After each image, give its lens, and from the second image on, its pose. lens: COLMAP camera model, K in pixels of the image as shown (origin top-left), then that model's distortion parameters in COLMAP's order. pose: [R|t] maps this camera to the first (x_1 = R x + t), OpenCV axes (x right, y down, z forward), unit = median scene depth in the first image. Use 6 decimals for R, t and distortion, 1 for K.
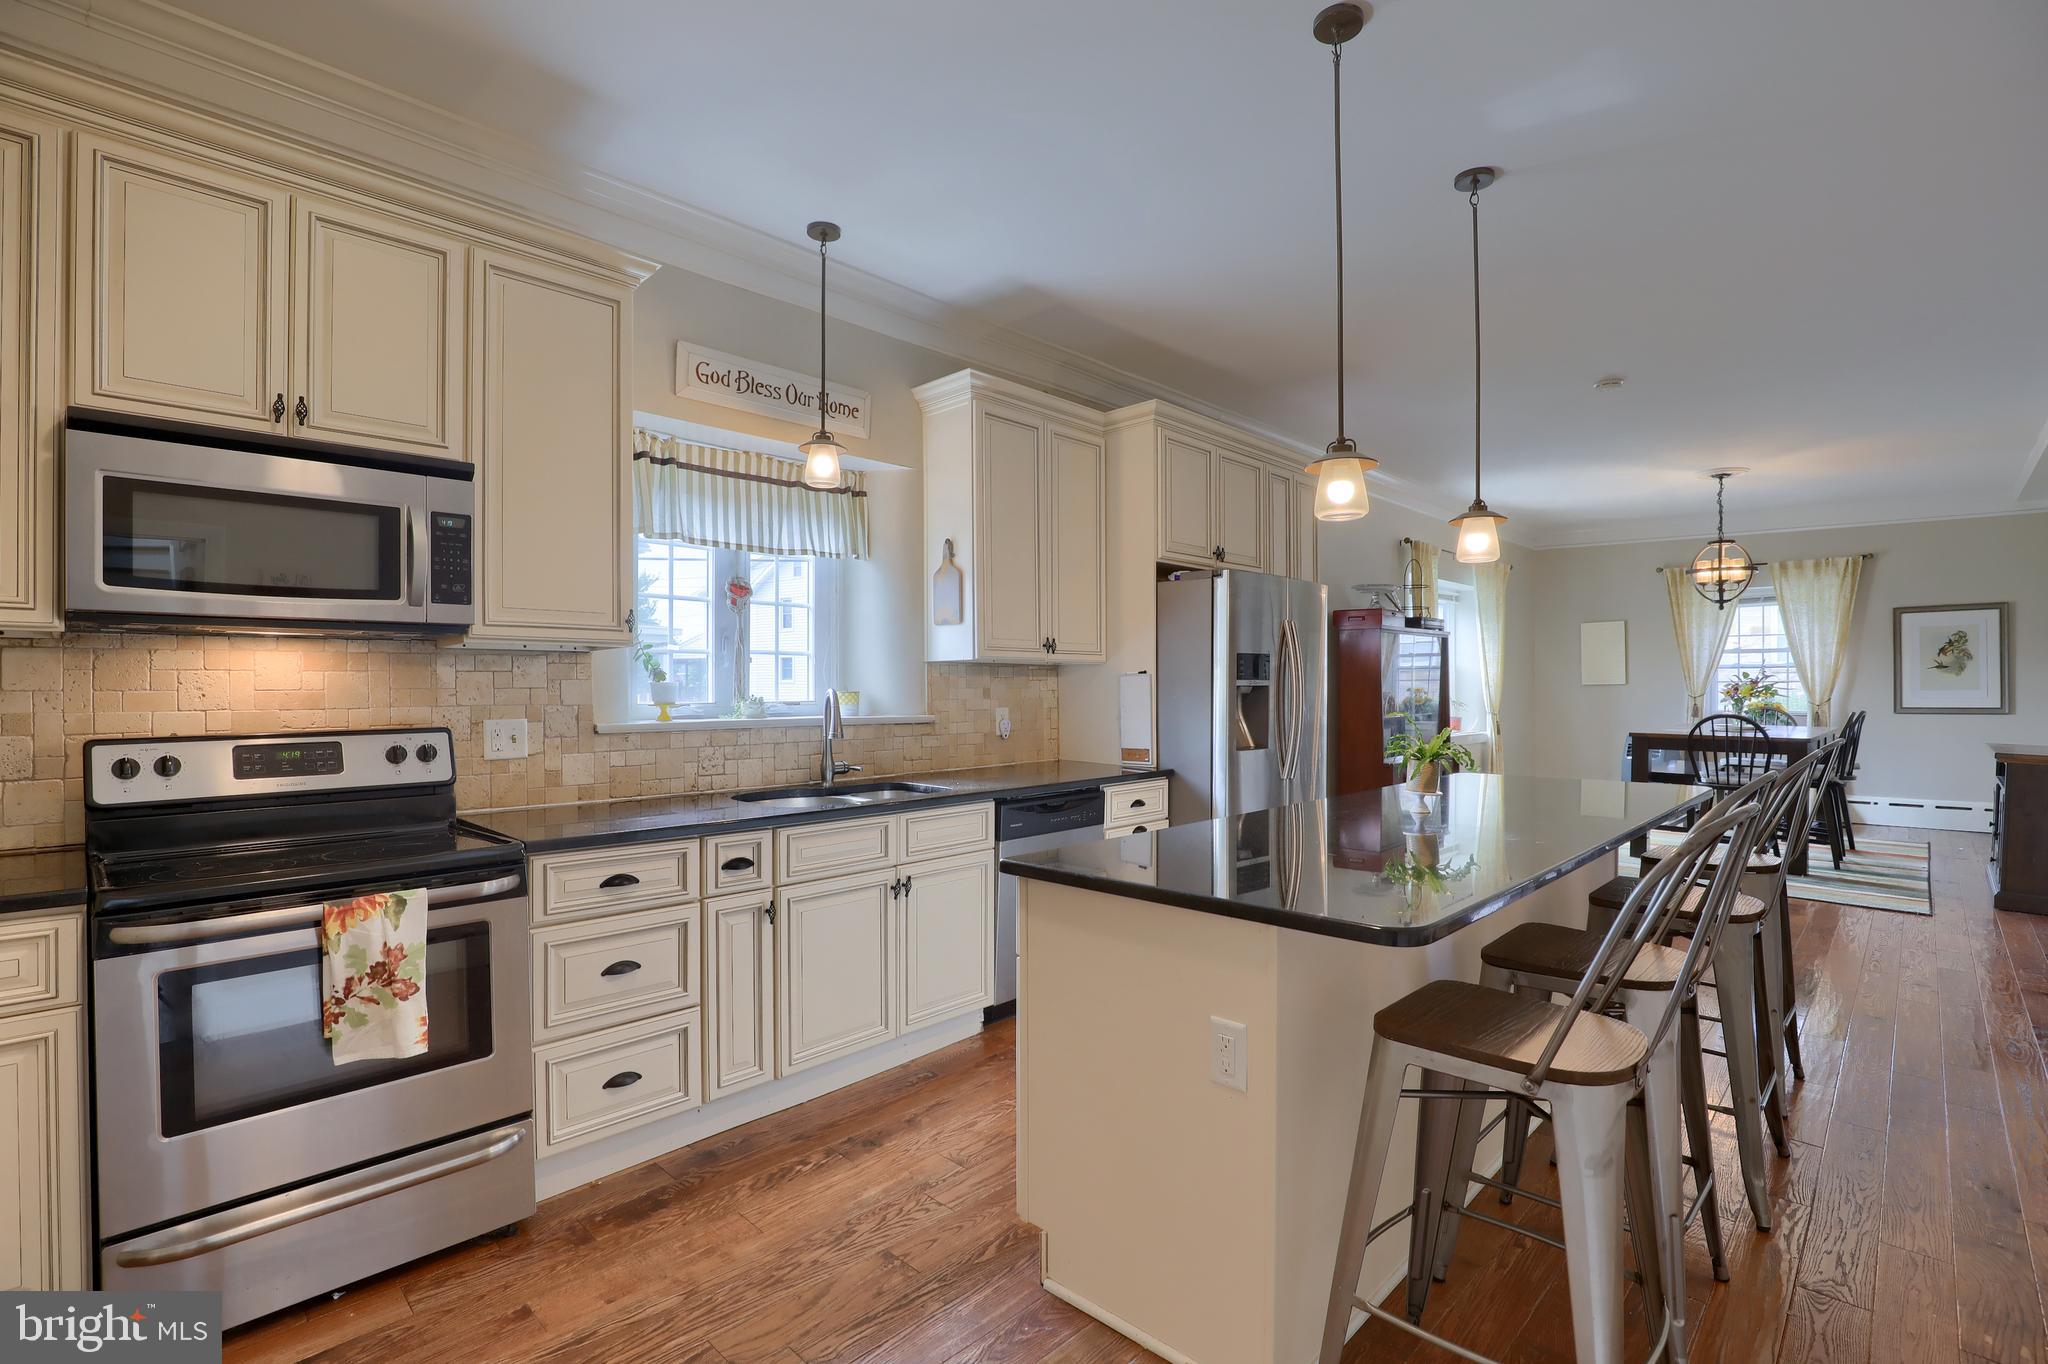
lens RADIAL K [[971.8, 0, 1042.2], [0, 971.8, 694.2], [0, 0, 1]] dist [-0.024925, 0.015594]
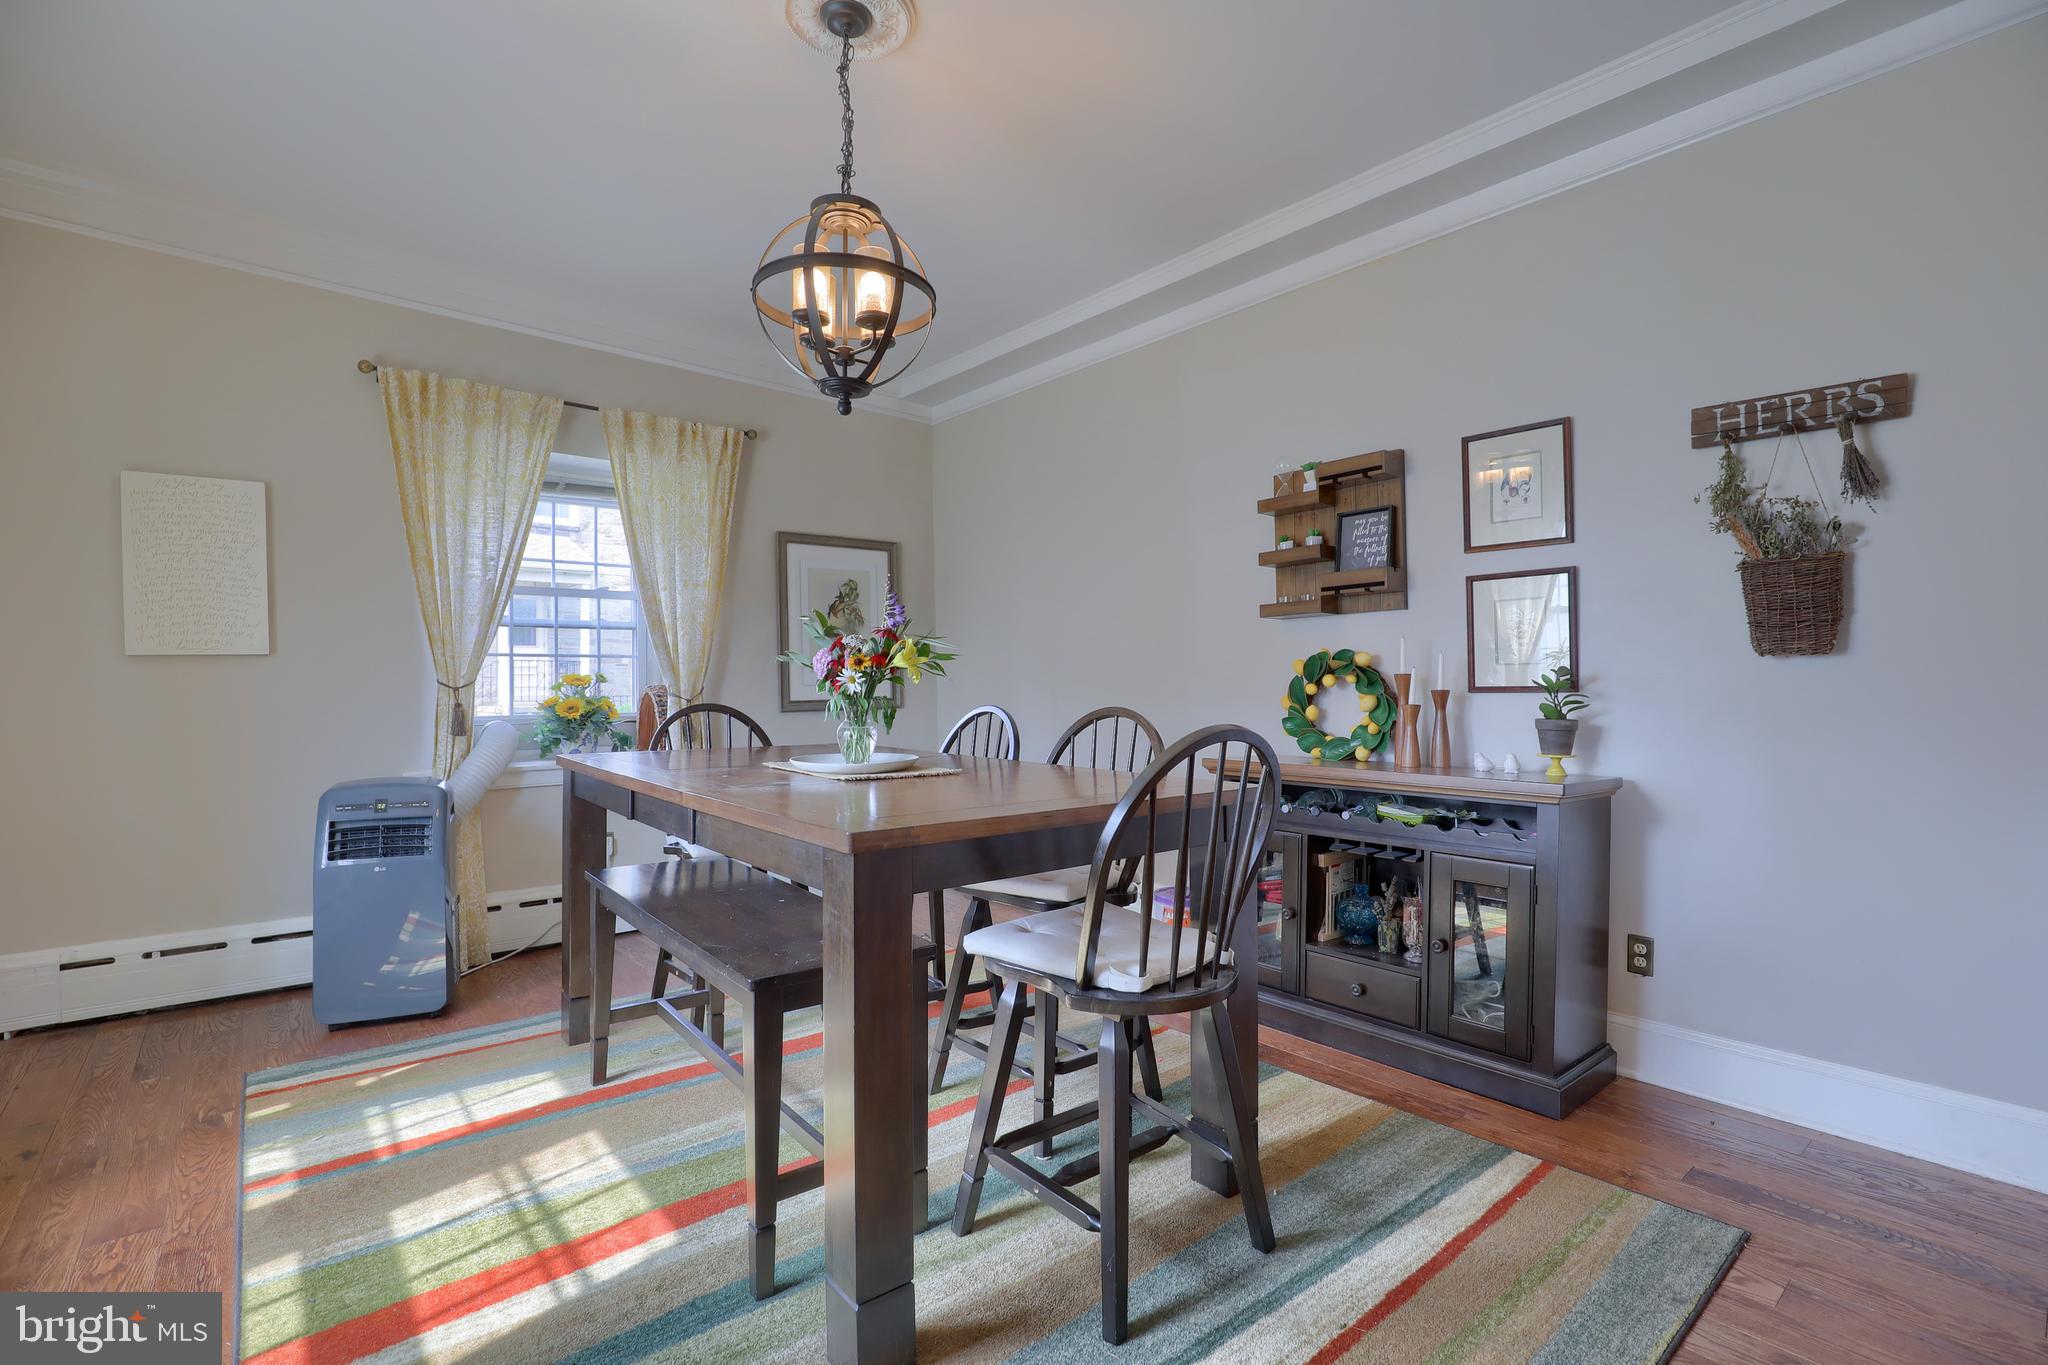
lens RADIAL K [[929.8, 0, 1074.3], [0, 929.8, 679.0], [0, 0, 1]] dist [-0.040356, 0.000434]
pose [[0.107772, 0.005448, 0.994161, 0.399276], [0.013145, 0.999890, -0.006904, 0.007657], [-0.994089, 0.013813, 0.107688, 0.887518]]
